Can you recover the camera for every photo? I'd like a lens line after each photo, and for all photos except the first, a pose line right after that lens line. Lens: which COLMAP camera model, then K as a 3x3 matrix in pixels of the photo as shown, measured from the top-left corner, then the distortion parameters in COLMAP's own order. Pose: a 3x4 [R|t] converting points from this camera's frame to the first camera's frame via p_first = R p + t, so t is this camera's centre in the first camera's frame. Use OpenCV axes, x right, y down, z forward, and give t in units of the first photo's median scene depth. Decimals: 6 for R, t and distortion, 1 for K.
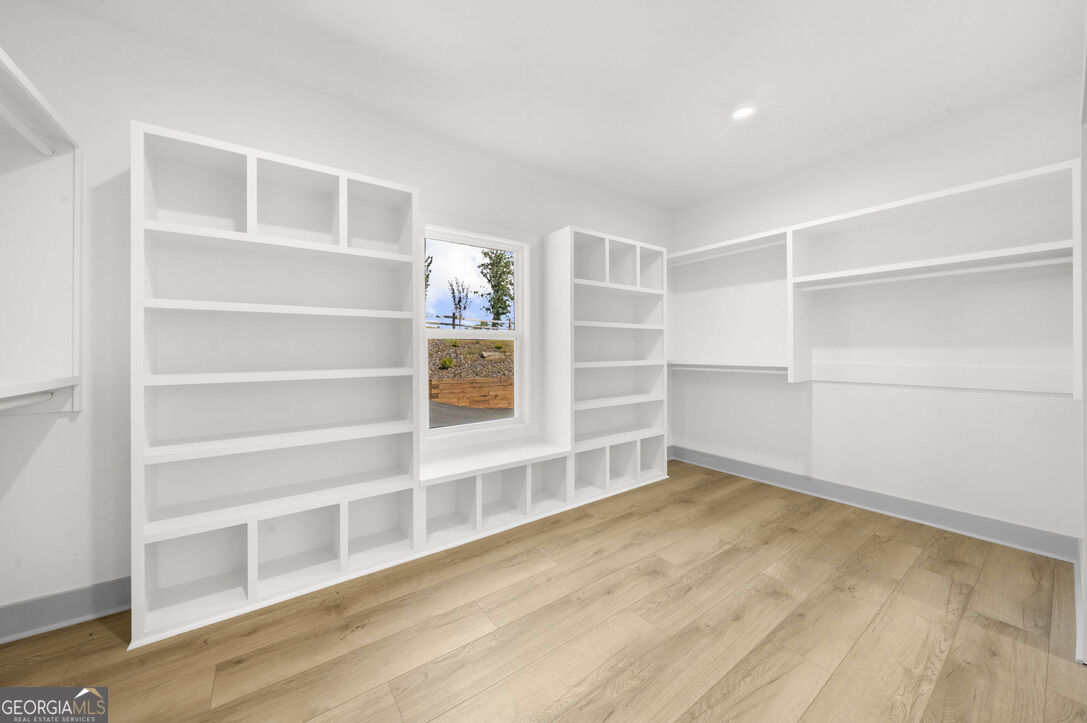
lens RADIAL K [[375.9, 0, 536.7], [0, 375.9, 356.6], [0, 0, 1]] dist [-0.006335, 0.000239]
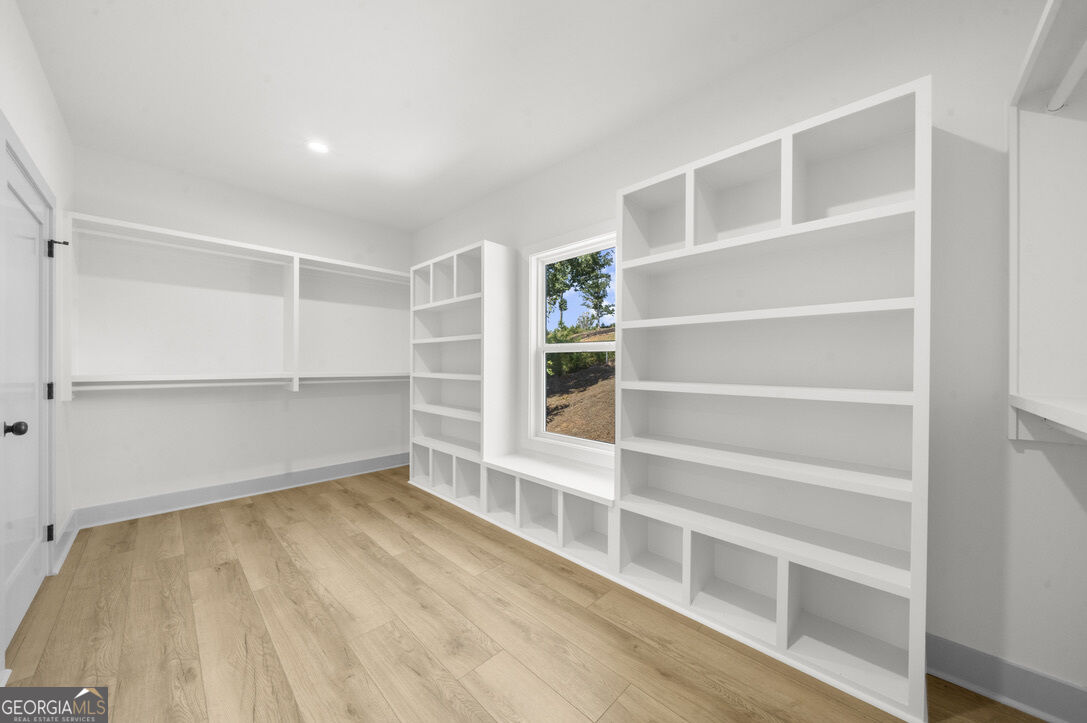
lens RADIAL K [[375.9, 0, 537.7], [0, 375.9, 360.5], [0, 0, 1]] dist [-0.006335, 0.000239]
pose [[0.176470, -0.002088, -0.984304, 1.251285], [-0.025672, 0.999648, -0.006723, -0.032938], [0.983971, 0.026456, 0.176354, 1.118474]]
